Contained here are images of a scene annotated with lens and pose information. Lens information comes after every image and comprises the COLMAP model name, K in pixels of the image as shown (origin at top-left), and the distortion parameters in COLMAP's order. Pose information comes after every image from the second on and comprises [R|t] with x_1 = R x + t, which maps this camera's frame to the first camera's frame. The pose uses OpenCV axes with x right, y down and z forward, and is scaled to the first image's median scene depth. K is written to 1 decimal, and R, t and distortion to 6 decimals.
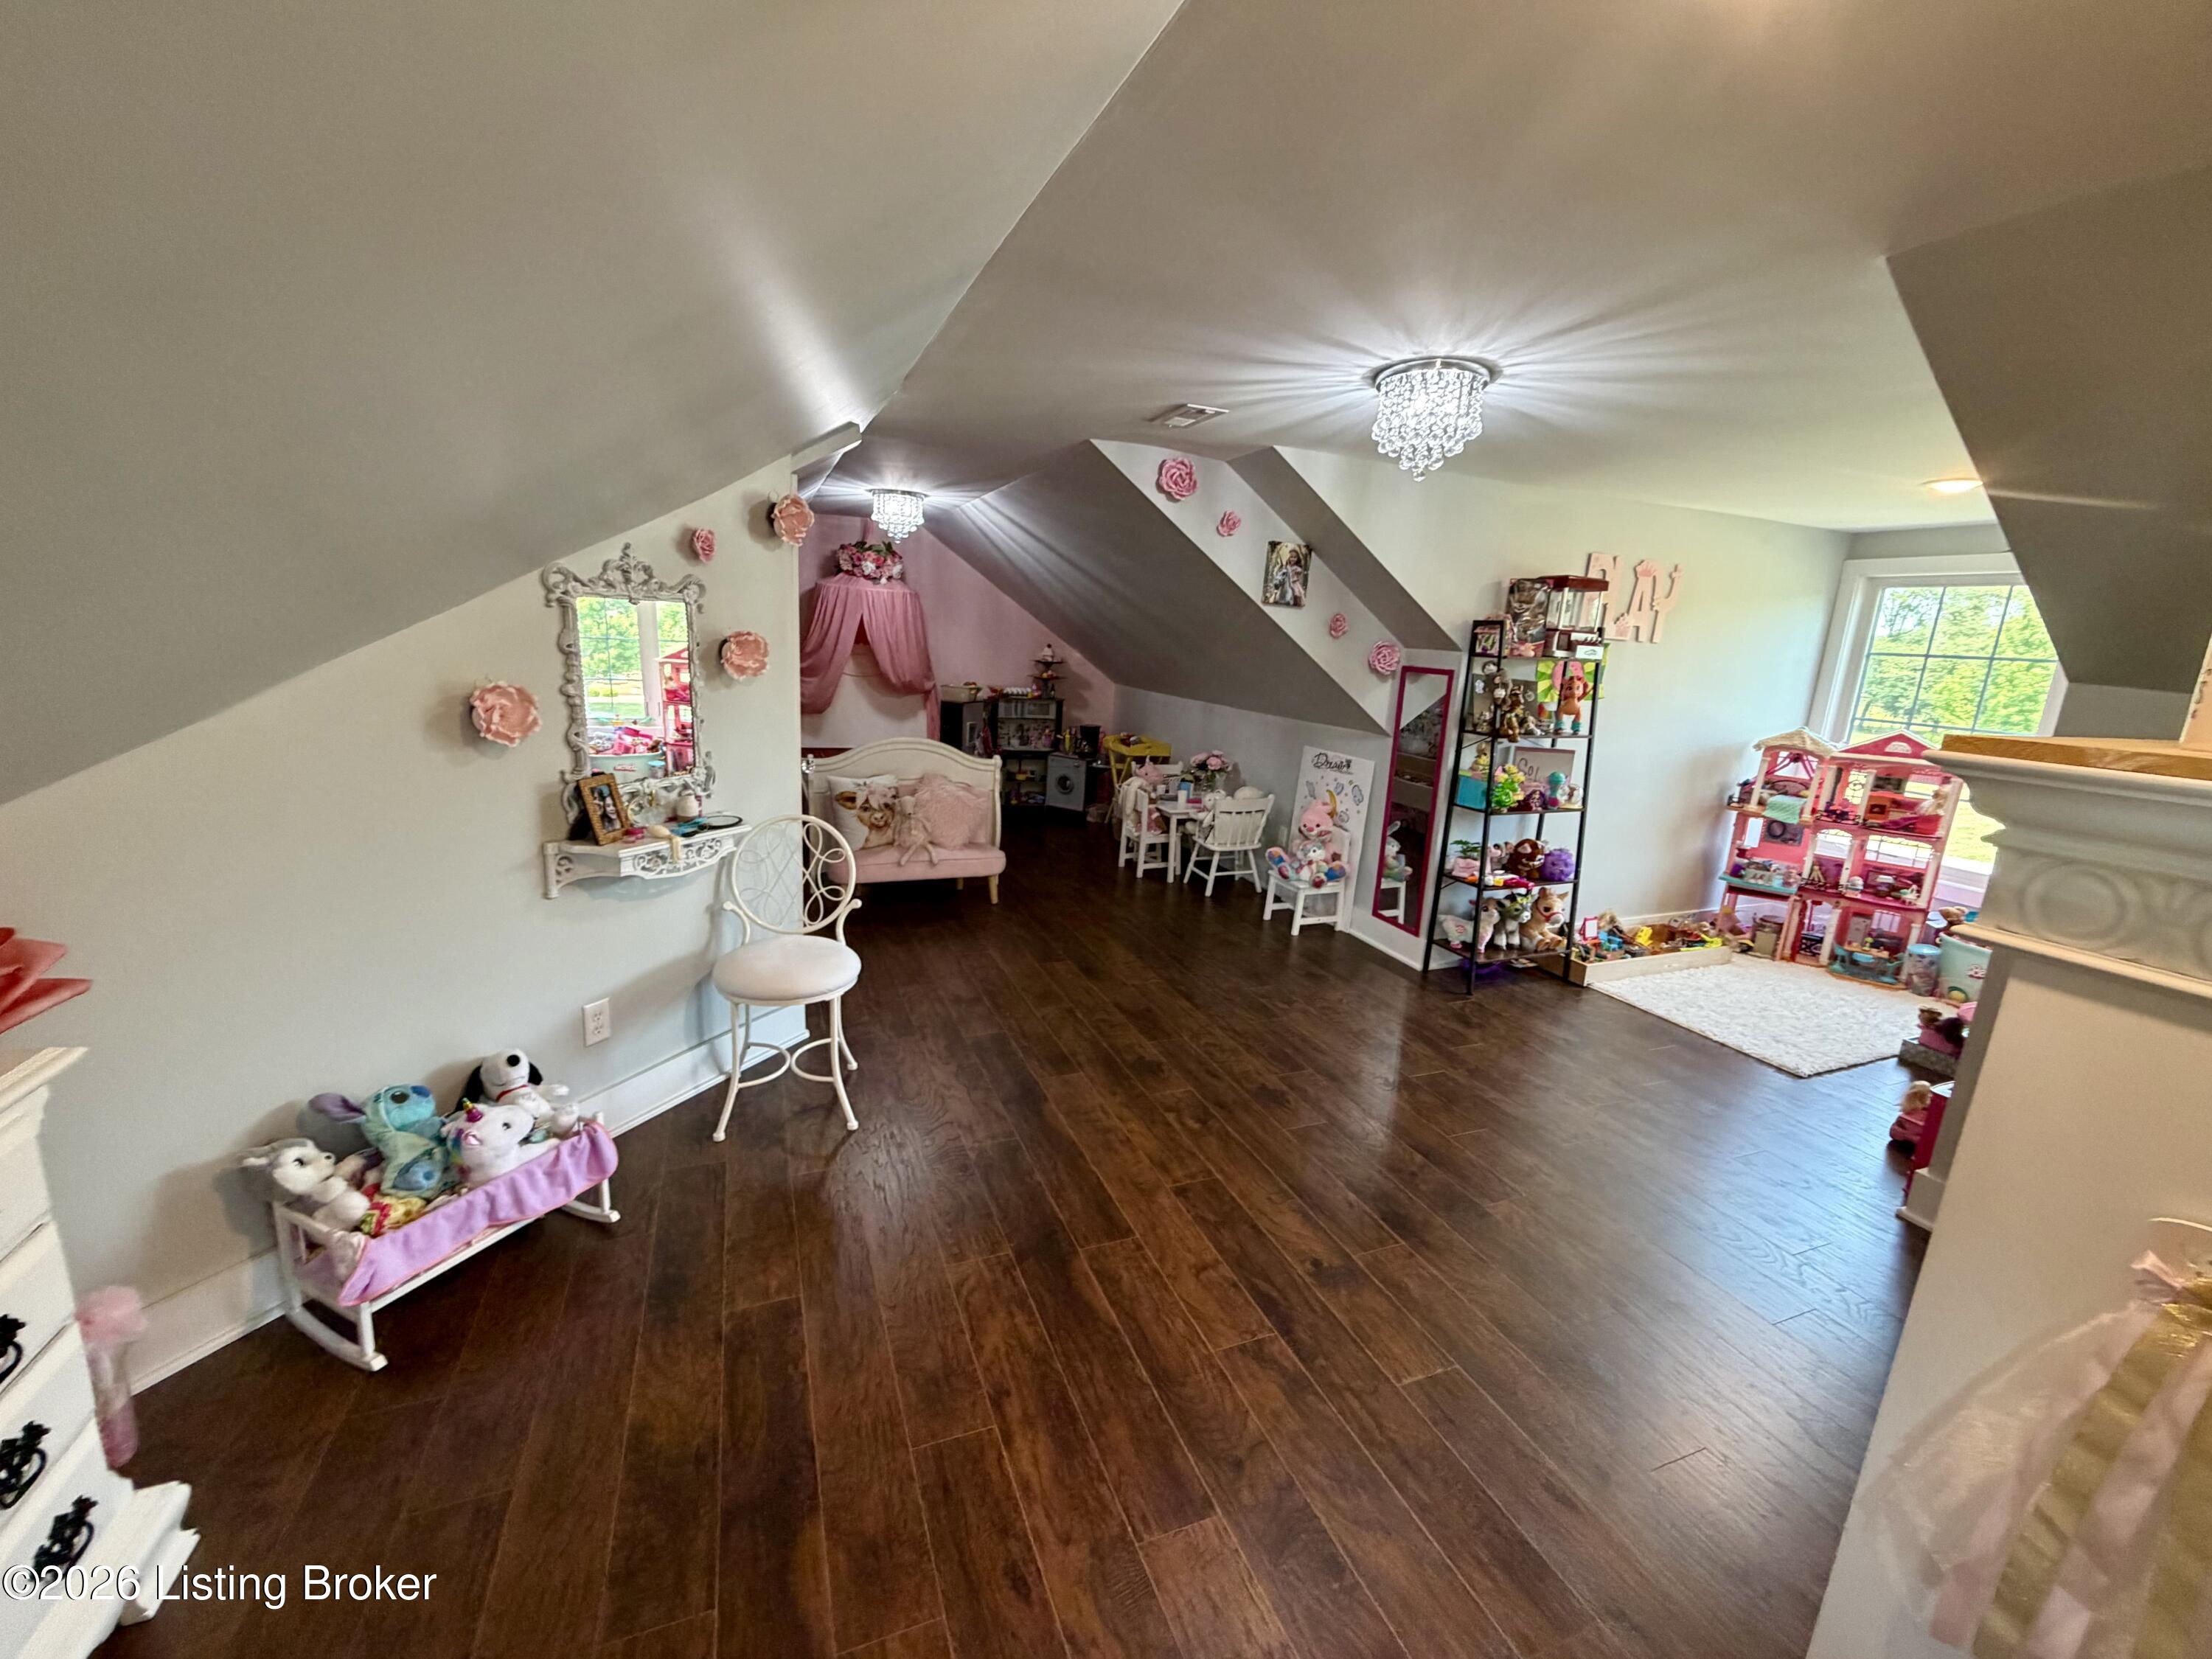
lens RADIAL K [[878.0, 0, 1099.7], [0, 878.0, 827.9], [0, 0, 1]] dist [-0.000783, 0.000990]
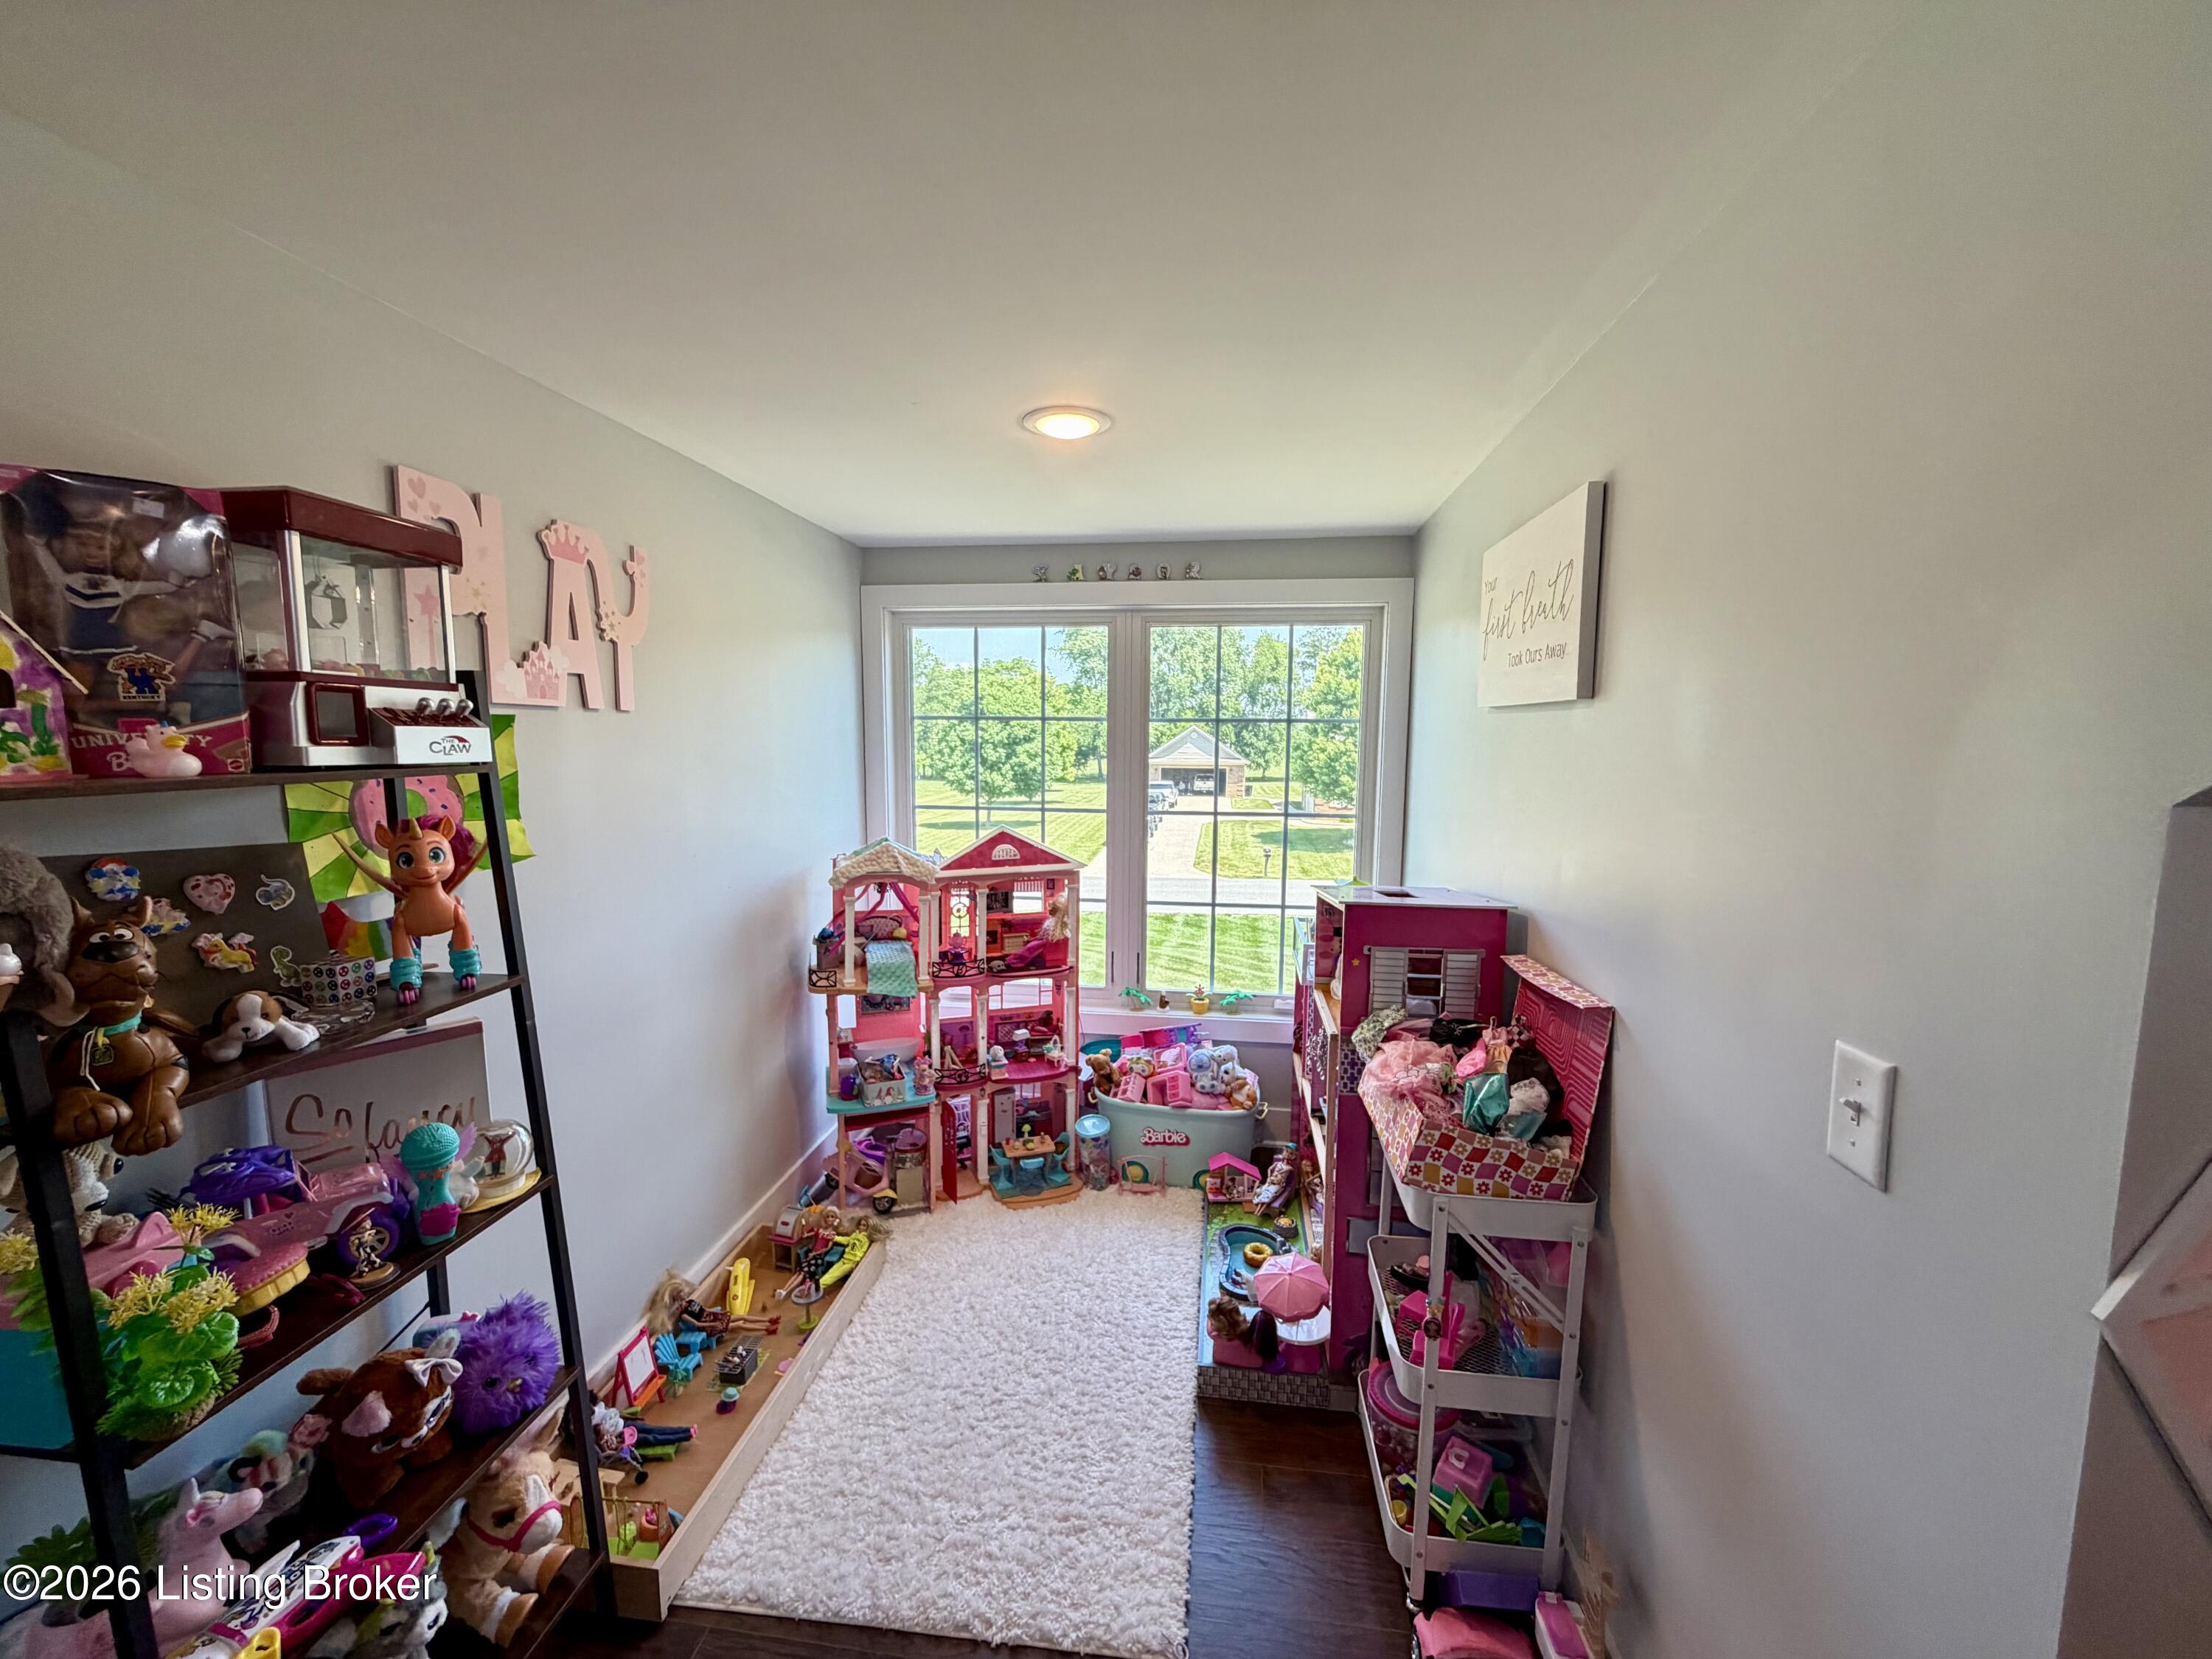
lens RADIAL K [[878.0, 0, 1105.4], [0, 878.0, 831.9], [0, 0, 1]] dist [-0.000783, 0.000990]
pose [[0.487505, -0.147131, 0.860634, 0.366422], [0.208853, 0.976735, 0.048674, -0.124201], [-0.847773, 0.156017, 0.506892, 0.589852]]
